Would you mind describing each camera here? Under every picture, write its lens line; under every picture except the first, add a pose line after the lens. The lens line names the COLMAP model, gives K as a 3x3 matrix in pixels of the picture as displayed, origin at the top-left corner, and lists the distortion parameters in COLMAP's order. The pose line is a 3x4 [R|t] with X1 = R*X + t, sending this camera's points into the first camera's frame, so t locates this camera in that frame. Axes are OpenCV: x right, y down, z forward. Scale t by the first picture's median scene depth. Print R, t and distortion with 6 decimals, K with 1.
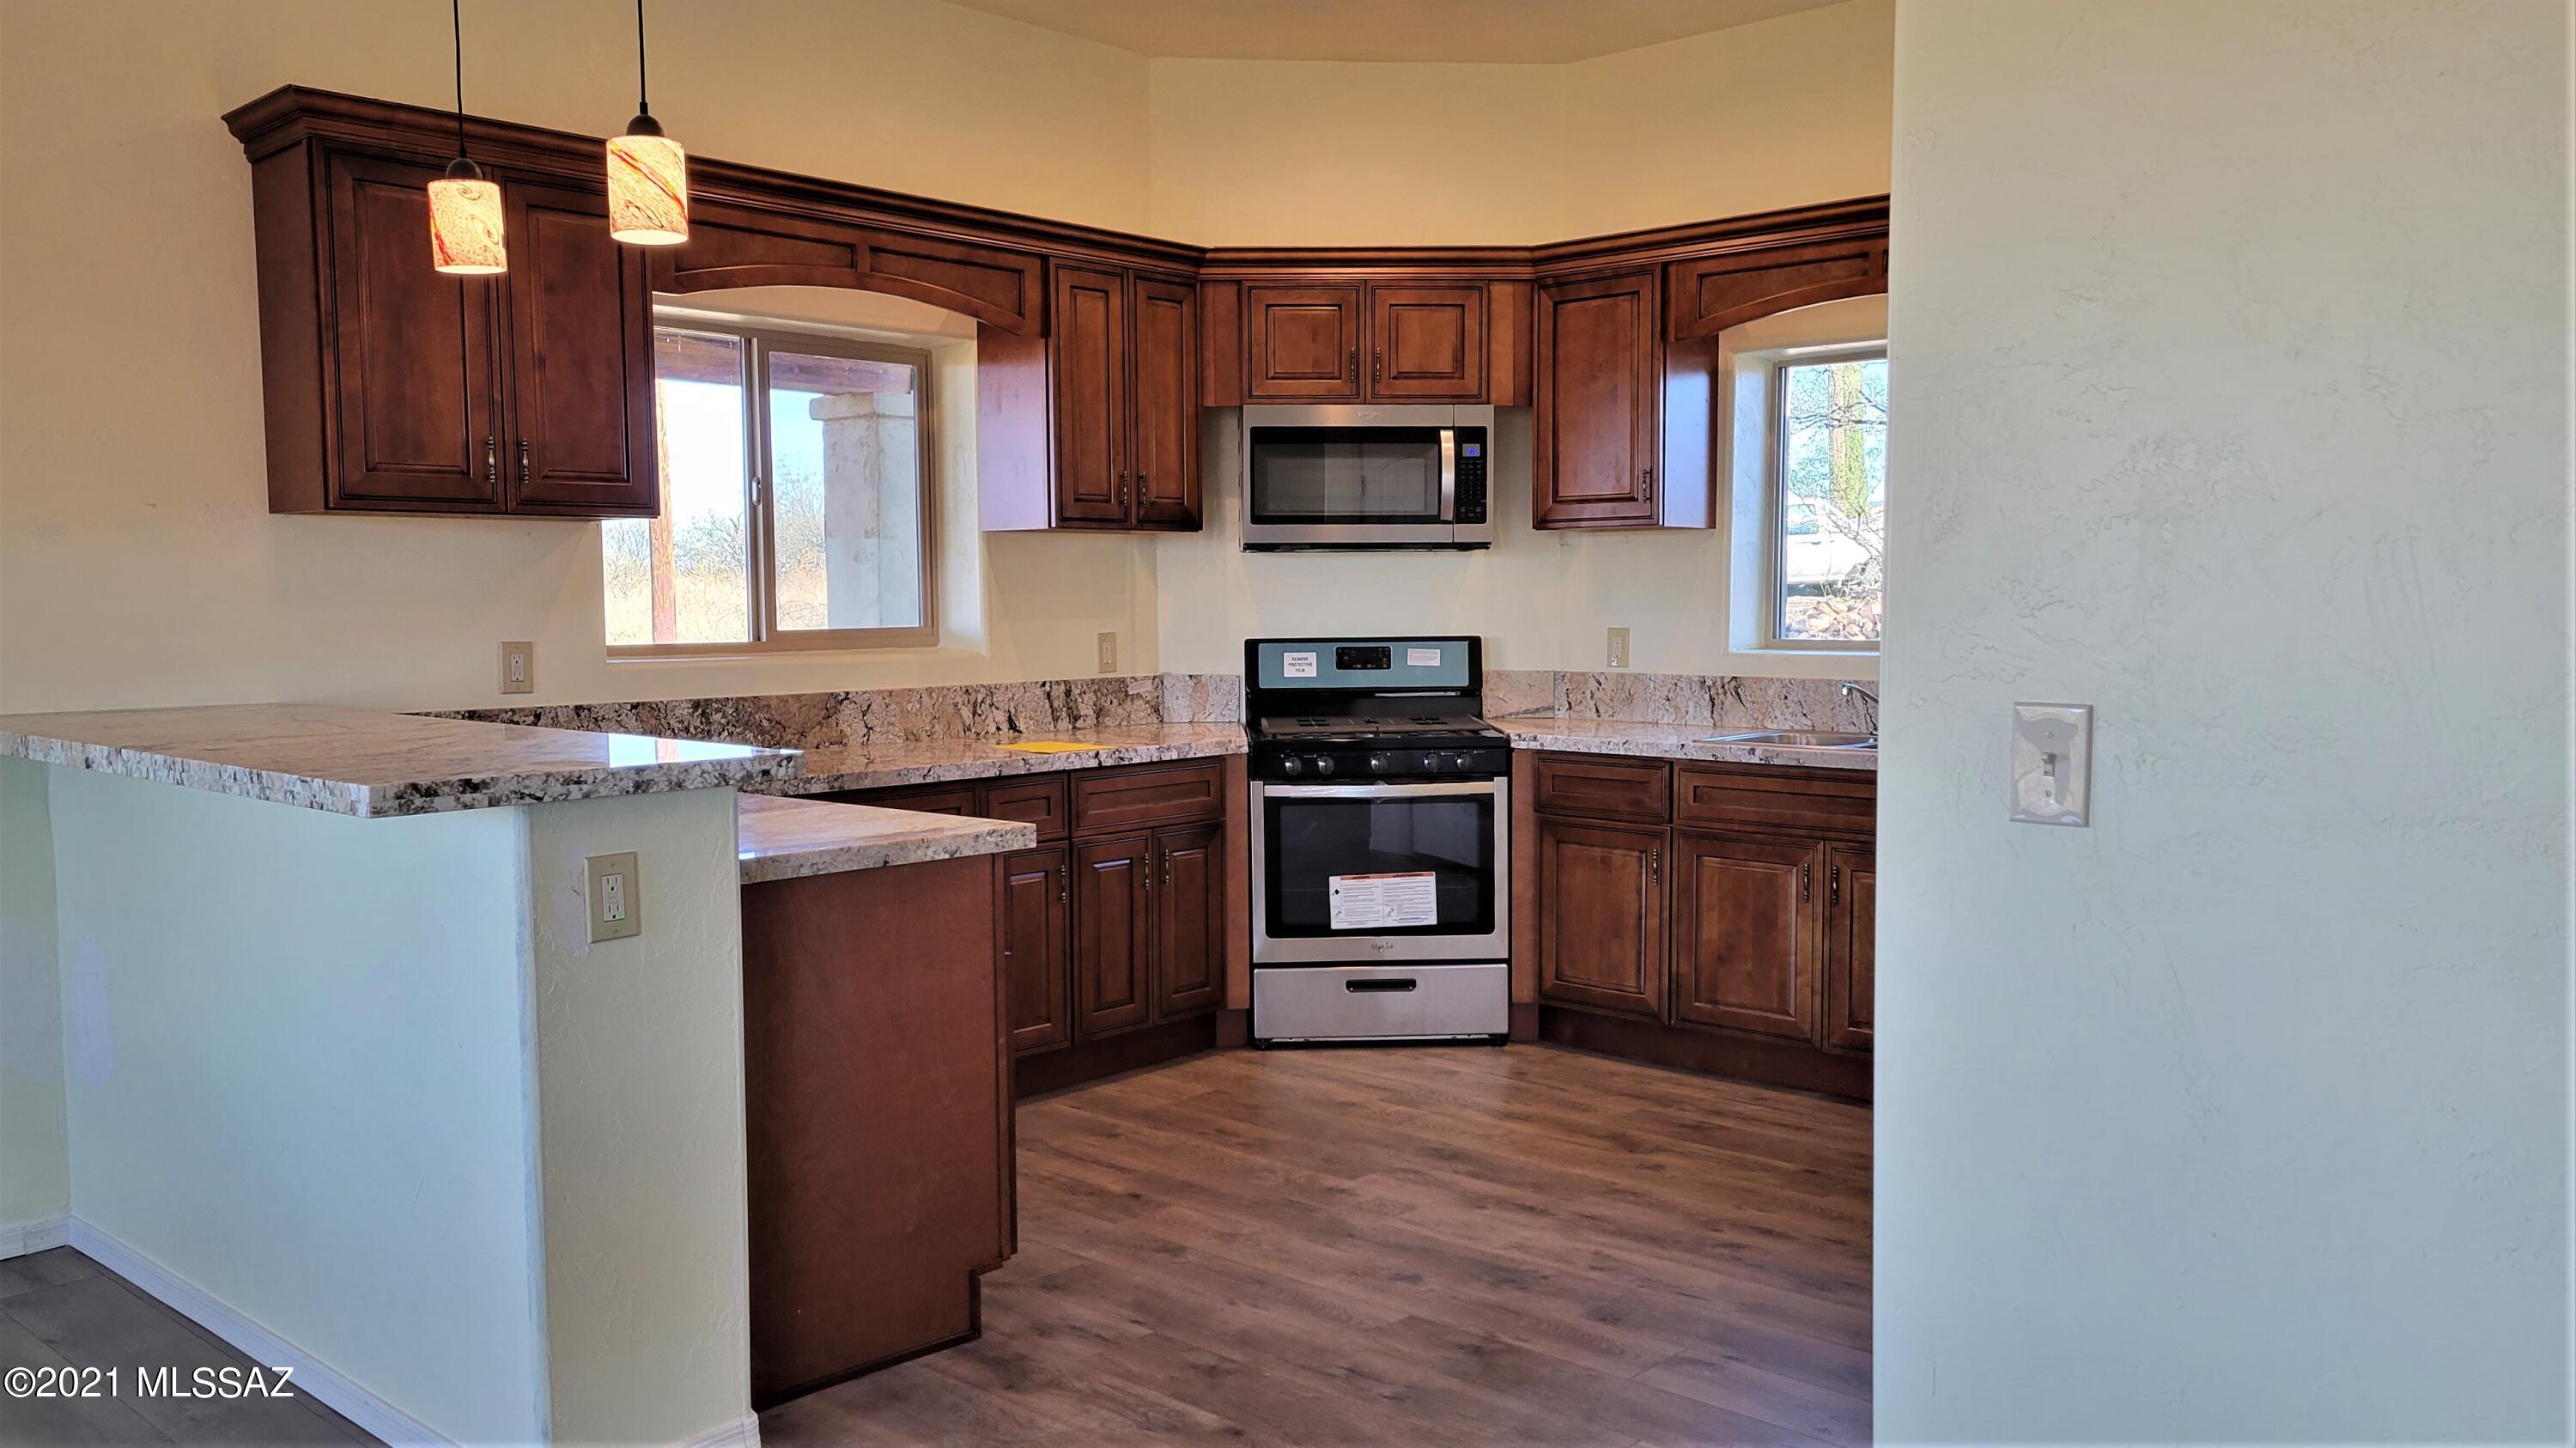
lens RADIAL K [[1959.9, 0, 1286.2], [0, 1959.9, 720.9], [0, 0, 1]] dist [0.051293, -0.002171]
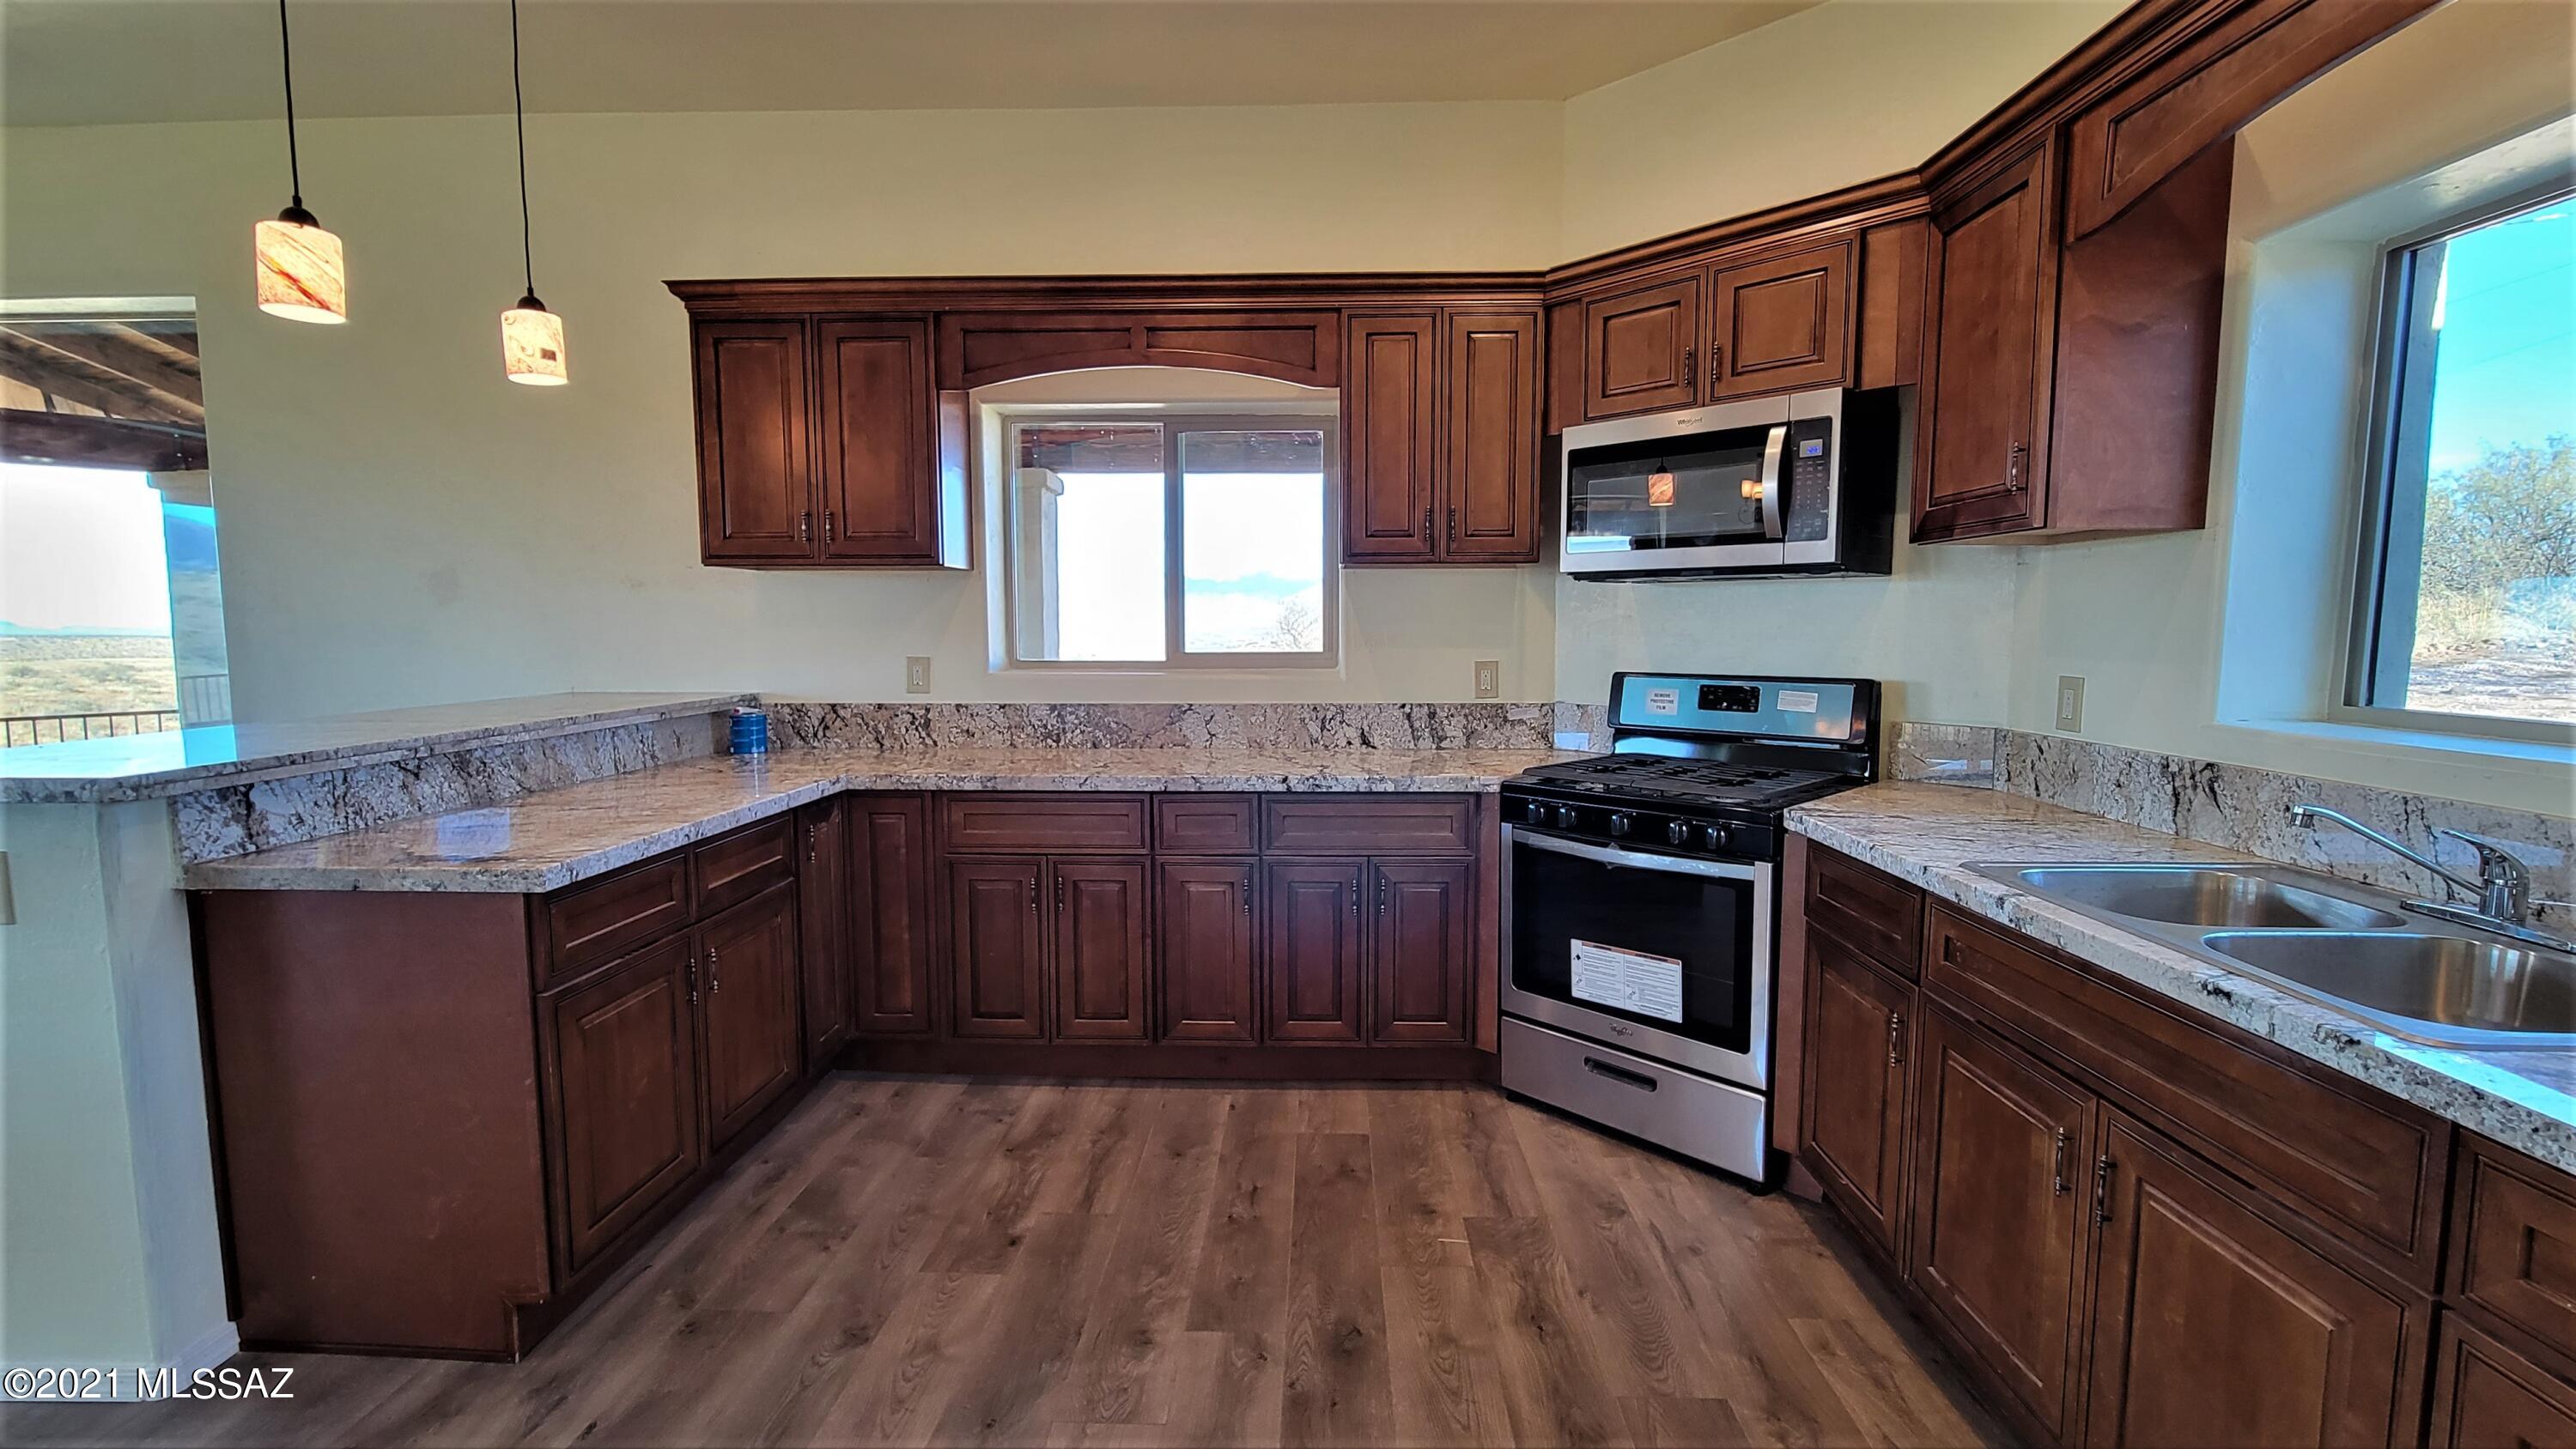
lens RADIAL K [[1082.3, 0, 1289.7], [0, 1082.3, 715.1], [0, 0, 1]] dist [0.000818, -0.000043]
pose [[0.657094, 0.069056, -0.750639, 0.304978], [-0.053441, 0.997557, 0.044991, -0.039156], [0.751912, 0.010551, 0.659179, 0.570673]]
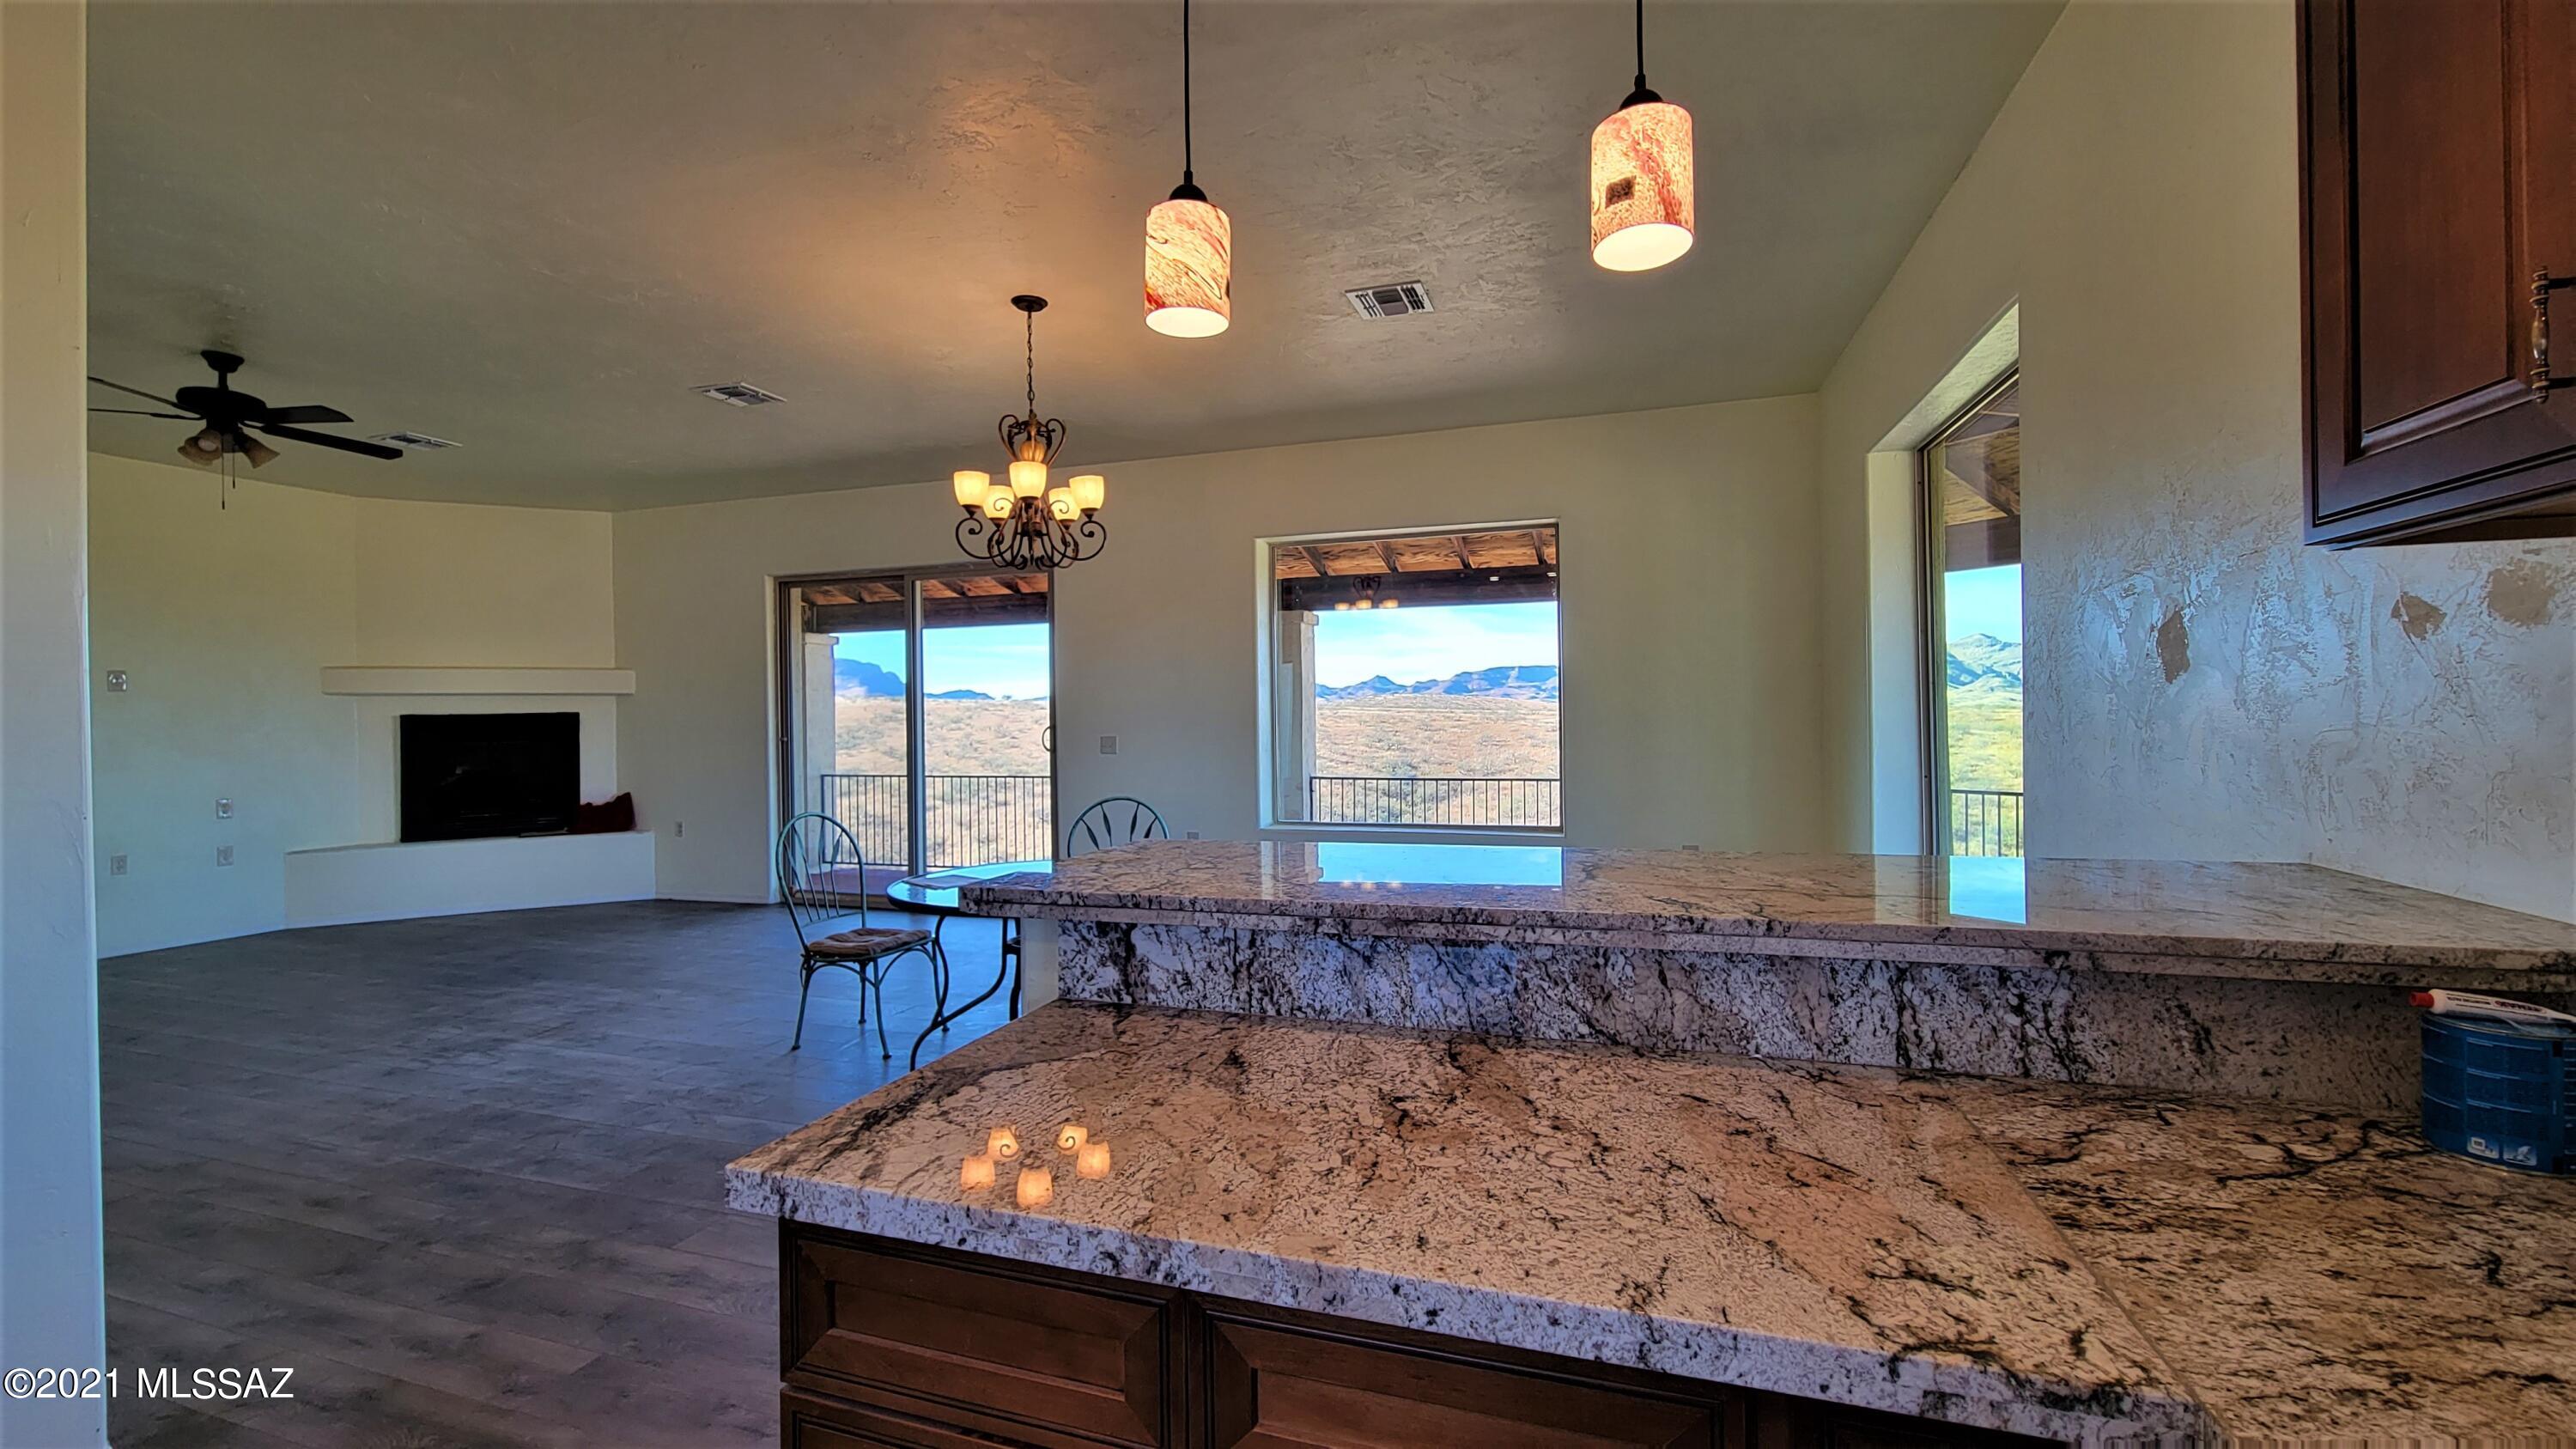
lens RADIAL K [[1041.2, 0, 1279.8], [0, 1041.2, 729.0], [0, 0, 1]] dist [0.001505, 0.000022]
pose [[-0.911249, 0.024388, -0.411133, -0.097143], [-0.007789, 0.997046, 0.076410, -0.056747], [0.411782, 0.072831, -0.908367, 0.814633]]
